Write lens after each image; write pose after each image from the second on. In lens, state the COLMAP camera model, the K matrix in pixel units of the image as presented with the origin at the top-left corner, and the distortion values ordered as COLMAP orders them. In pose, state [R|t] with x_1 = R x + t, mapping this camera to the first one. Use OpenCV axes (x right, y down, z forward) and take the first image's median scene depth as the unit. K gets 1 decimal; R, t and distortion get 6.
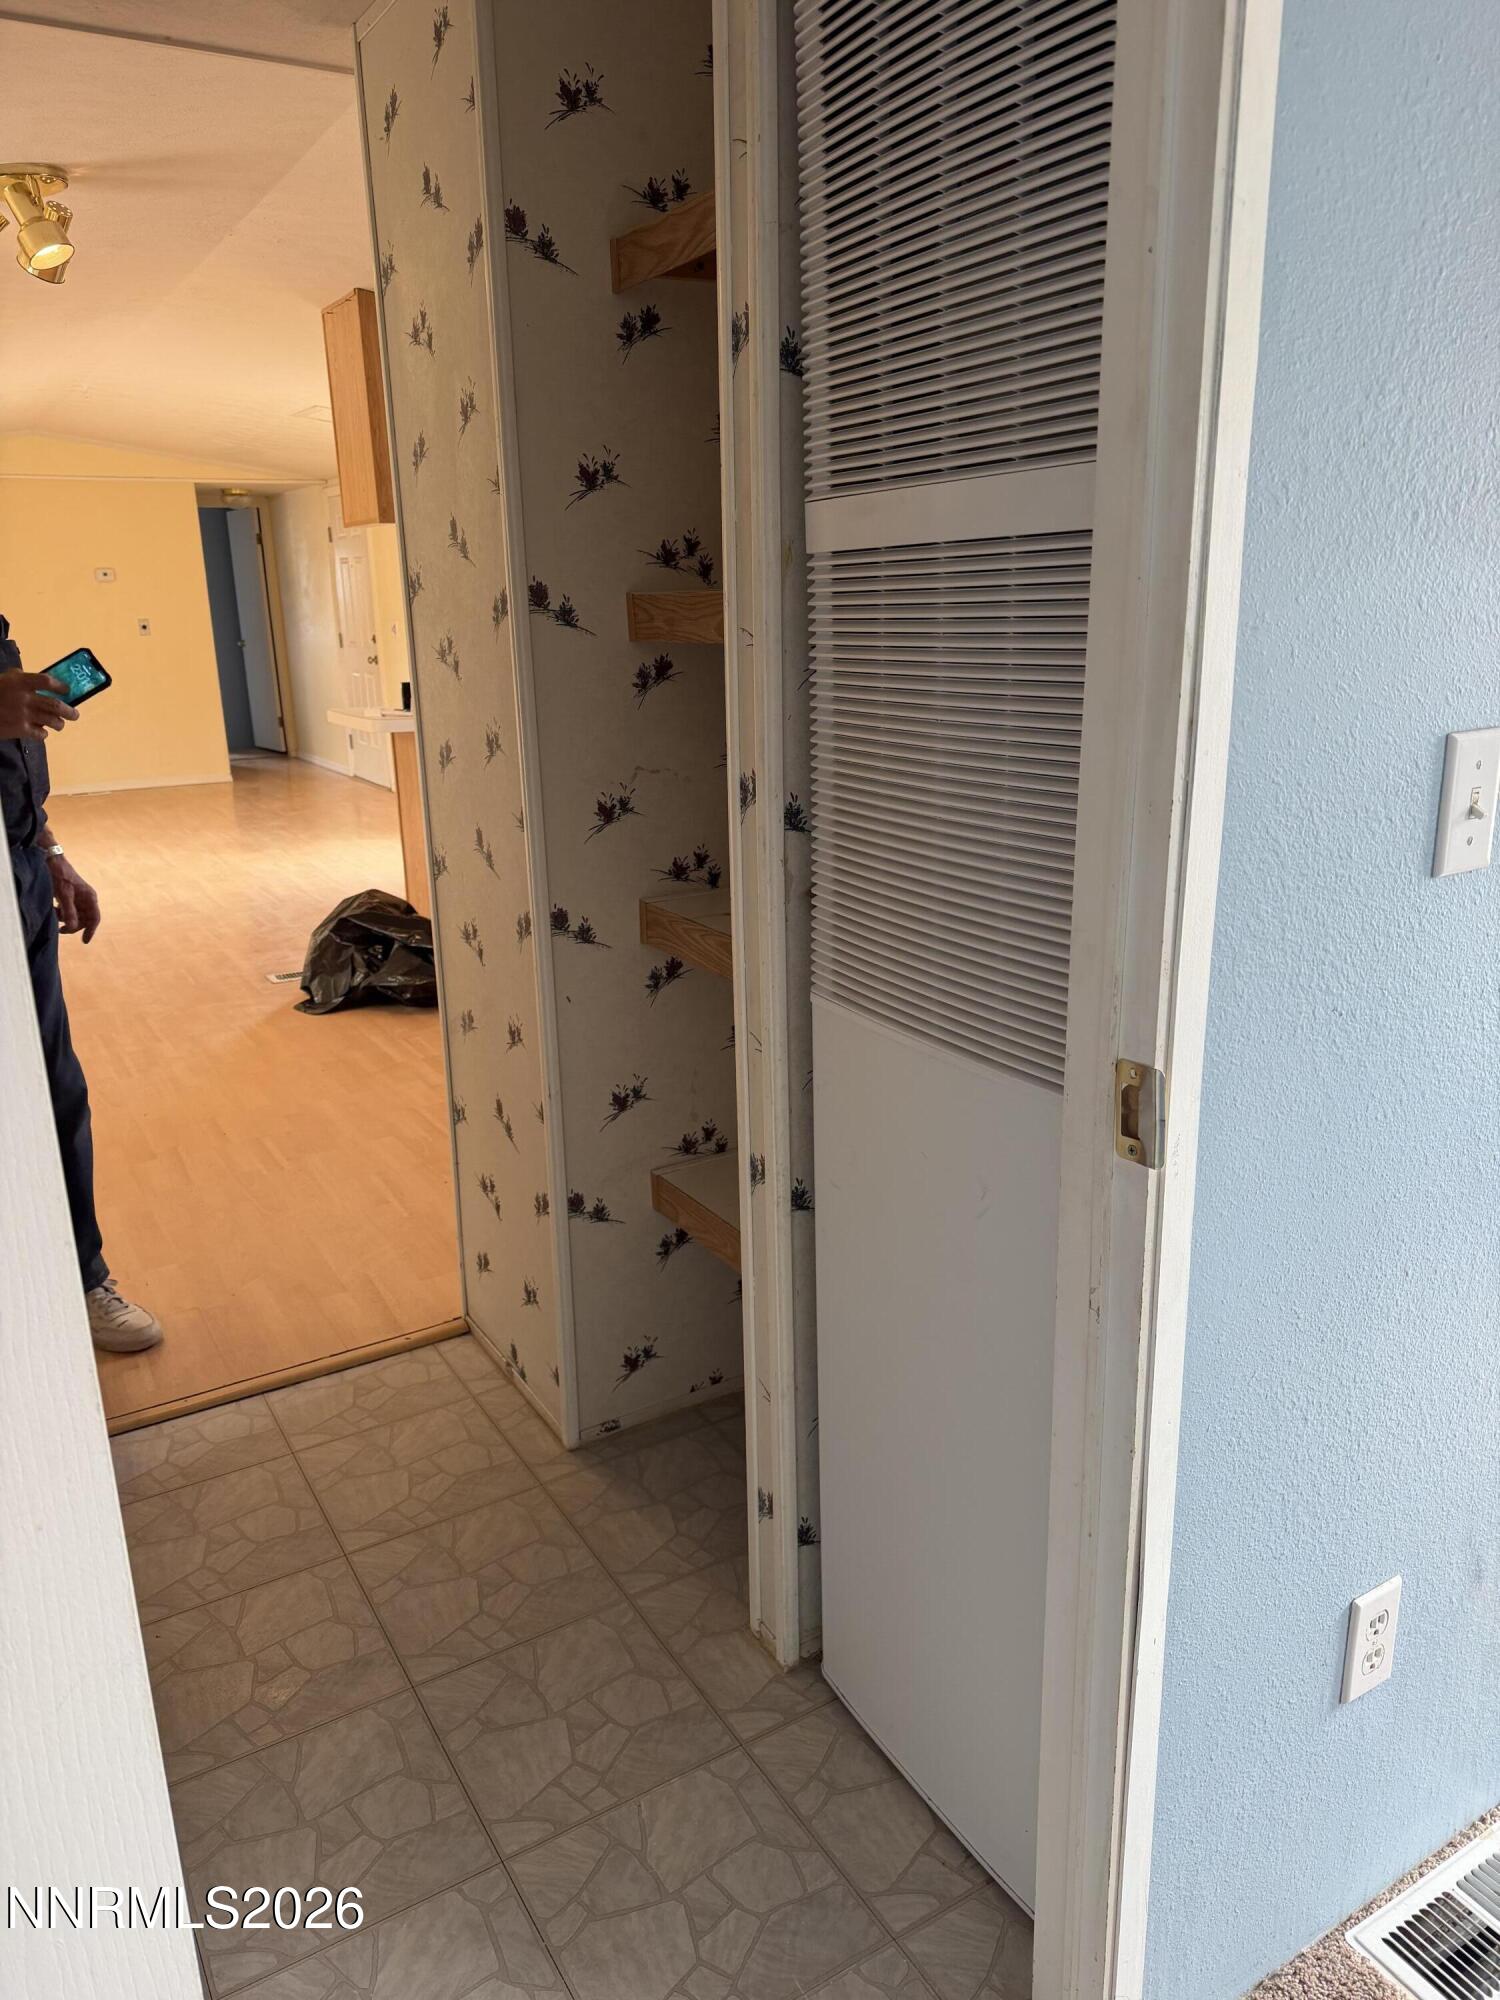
lens RADIAL K [[1431.6, 0, 751.7], [0, 1431.6, 1001.6], [0, 0, 1]] dist [0.054768, -0.078565]
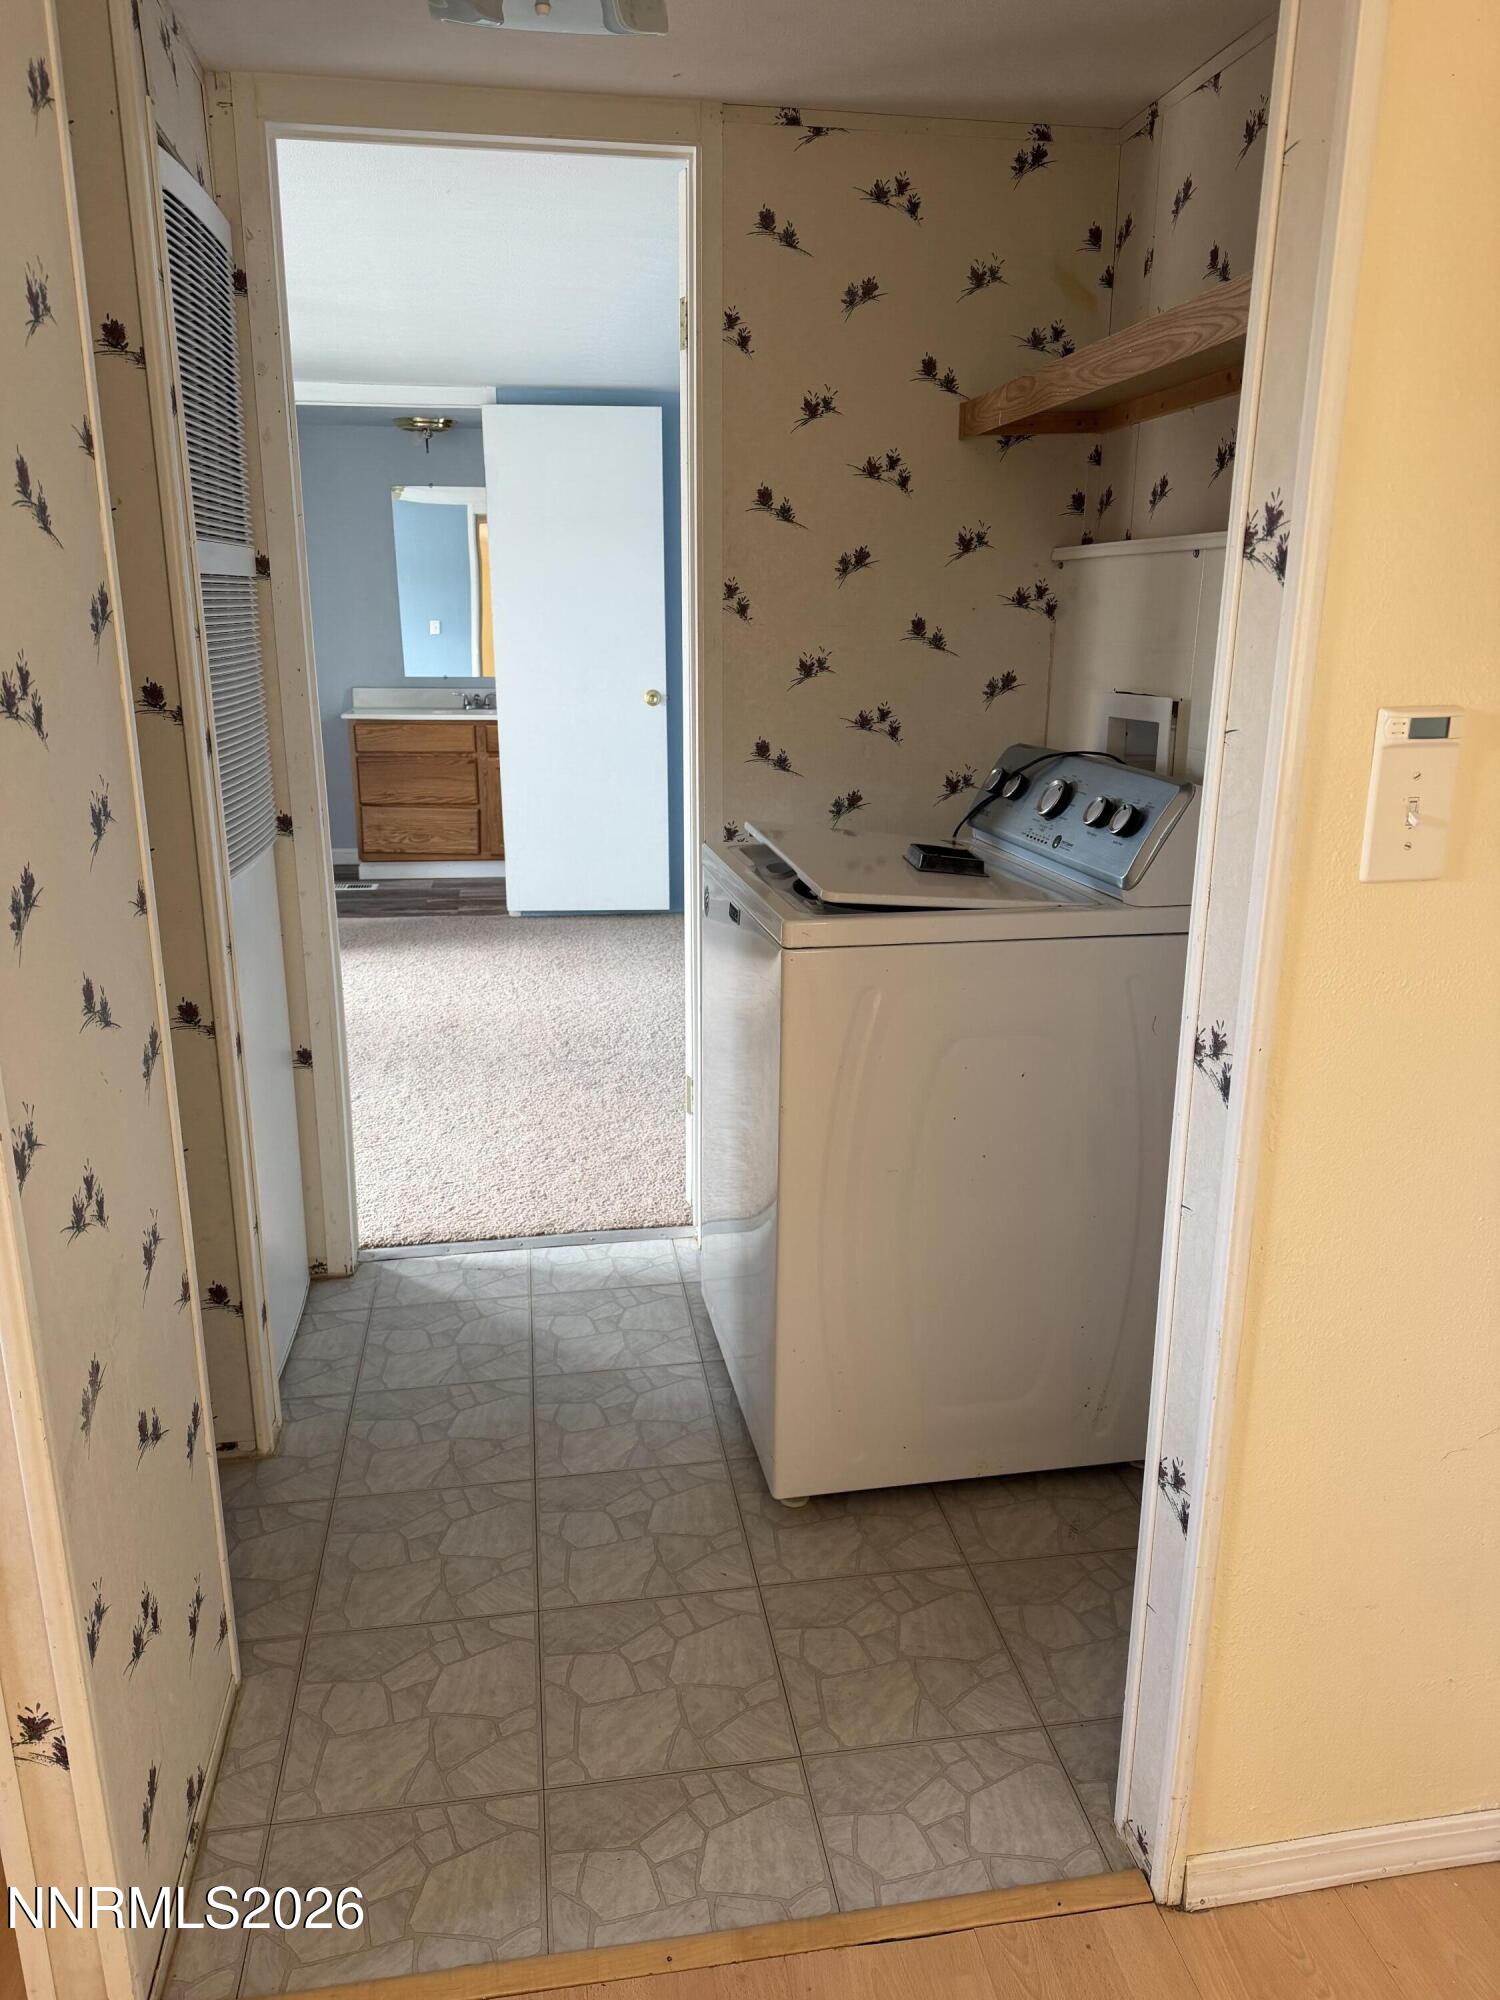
lens RADIAL K [[1431.6, 0, 749.6], [0, 1431.6, 1005.5], [0, 0, 1]] dist [0.054768, -0.078565]
pose [[-0.929795, -0.076828, 0.359970, -0.625769], [0.121562, 0.859003, 0.497329, -0.354866], [-0.347425, 0.506173, -0.789357, 1.303544]]
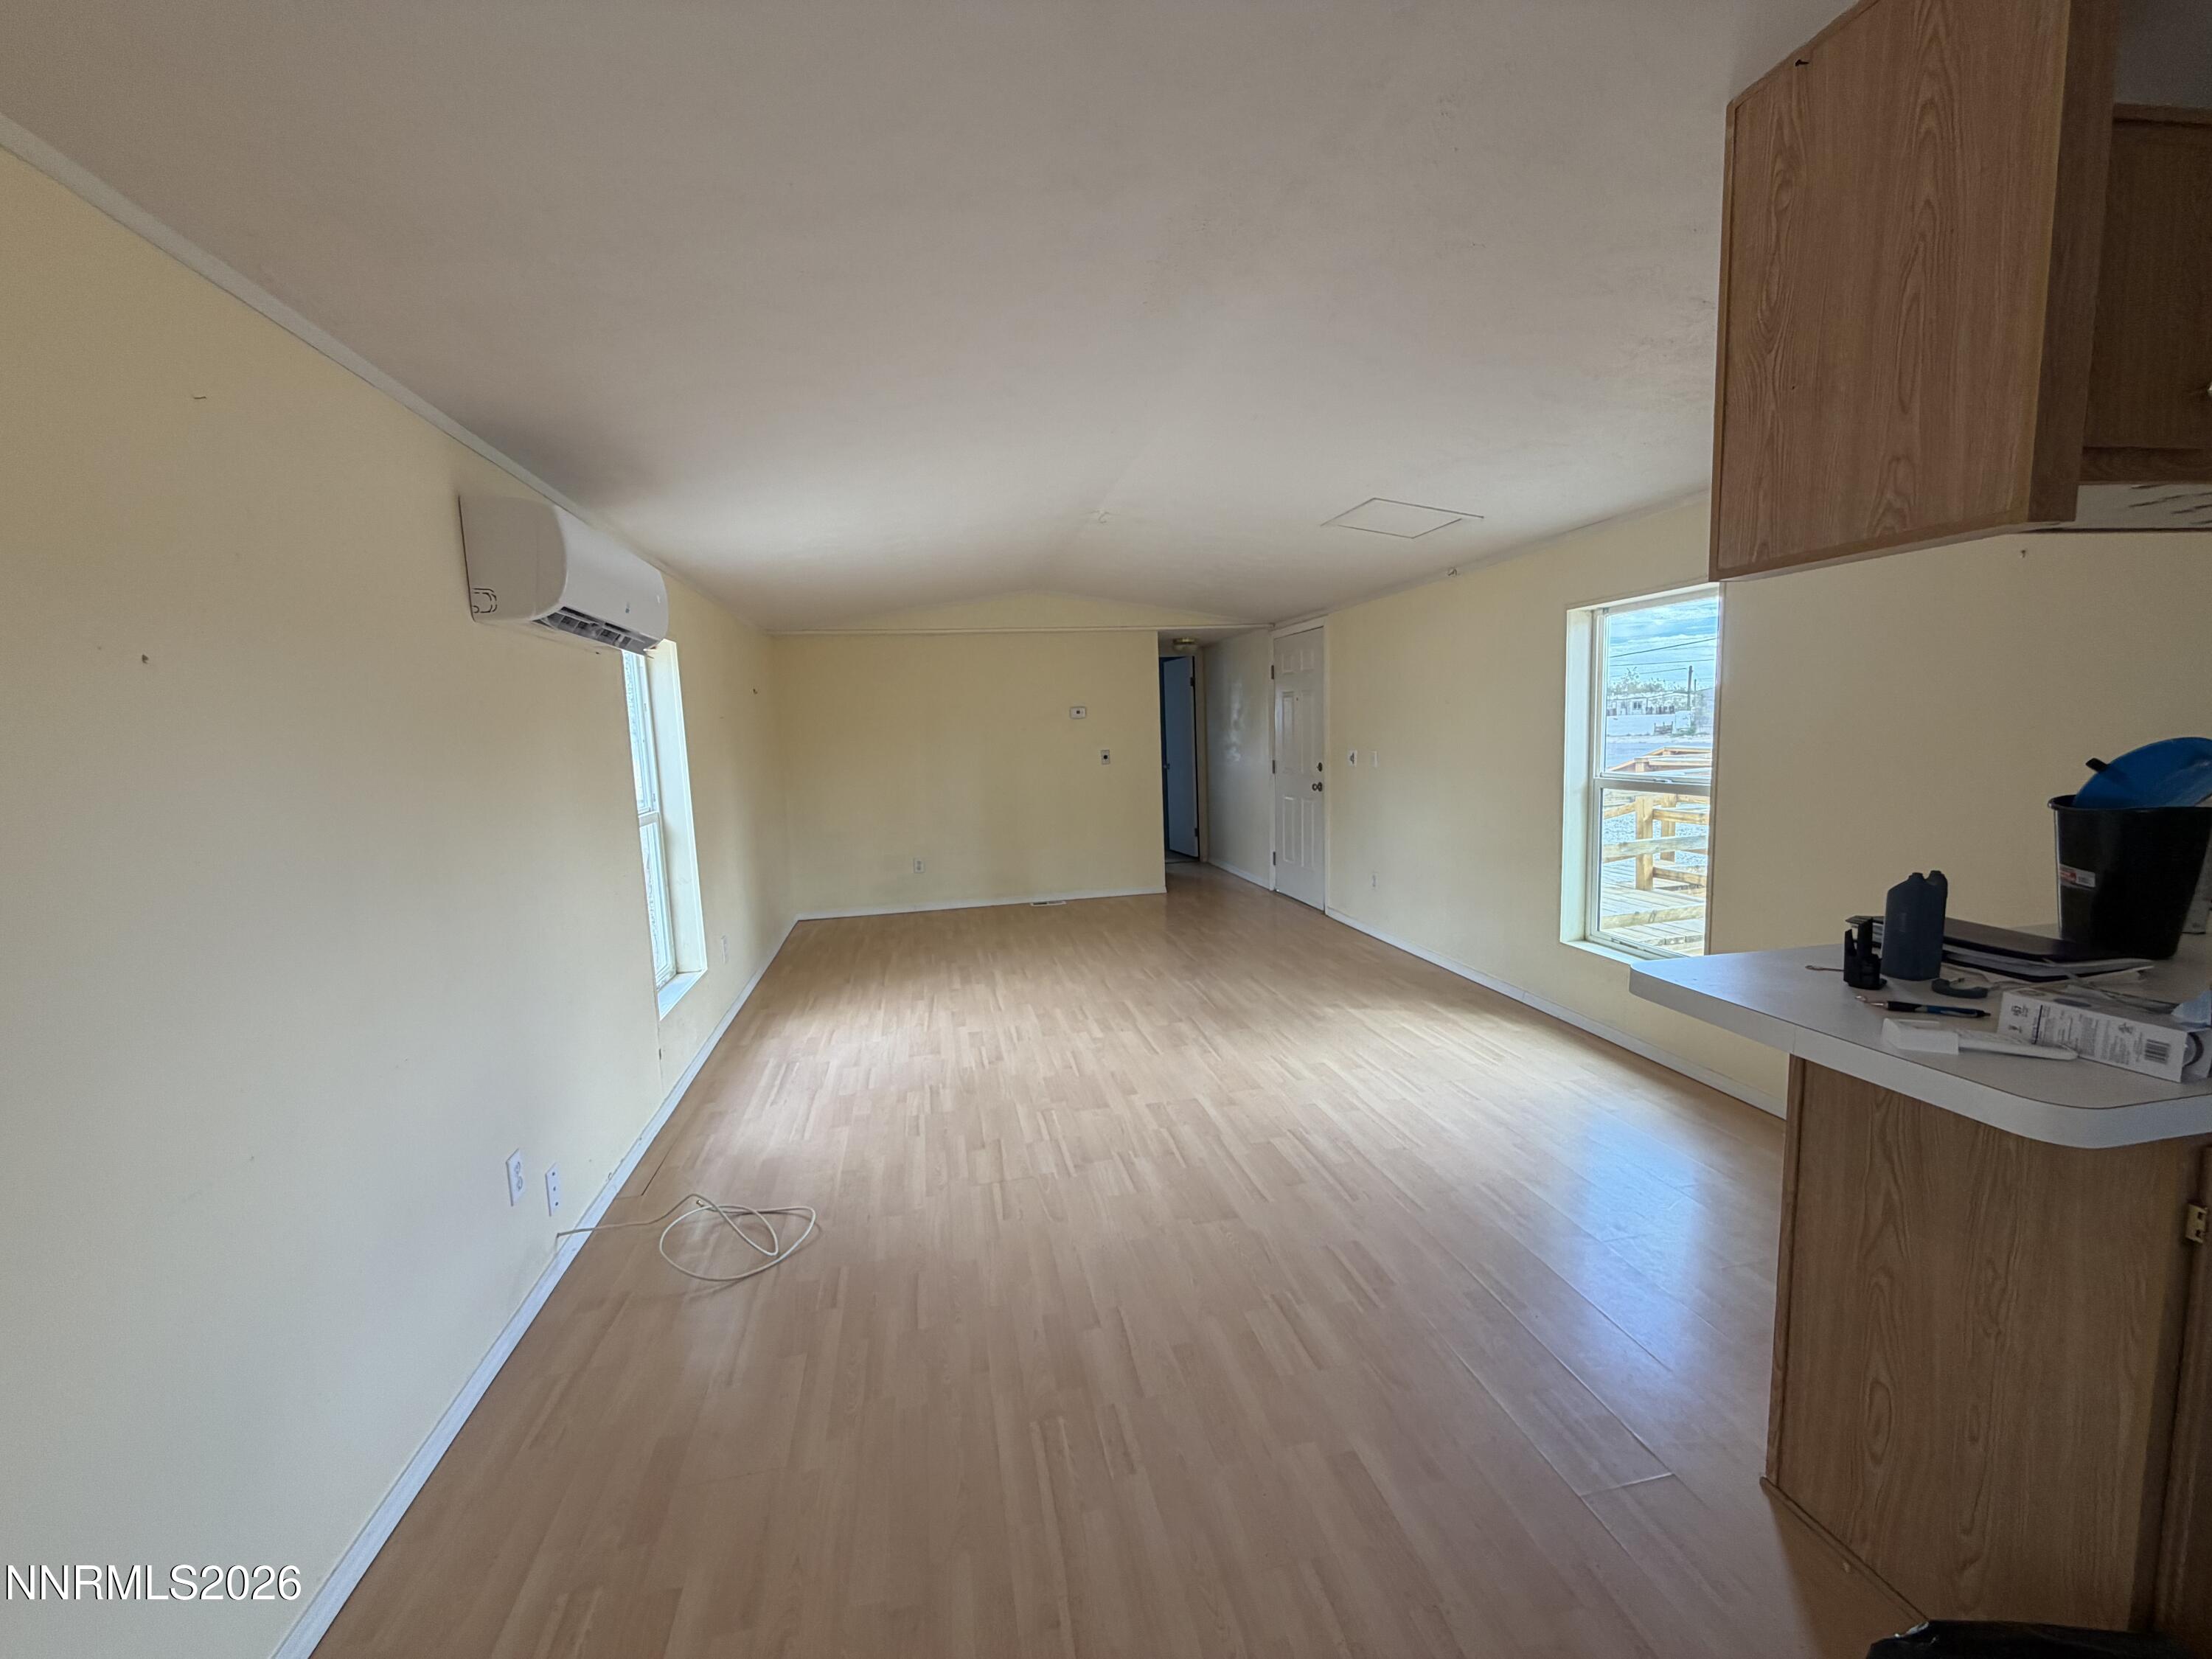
lens RADIAL K [[876.2, 0, 1101.3], [0, 876.2, 834.6], [0, 0, 1]] dist [0.000053, 0.000013]
pose [[0.942487, 0.025483, -0.333271, -0.201601], [-0.076239, 0.987195, -0.140118, -0.107360], [0.325433, 0.157467, 0.932361, 0.385294]]
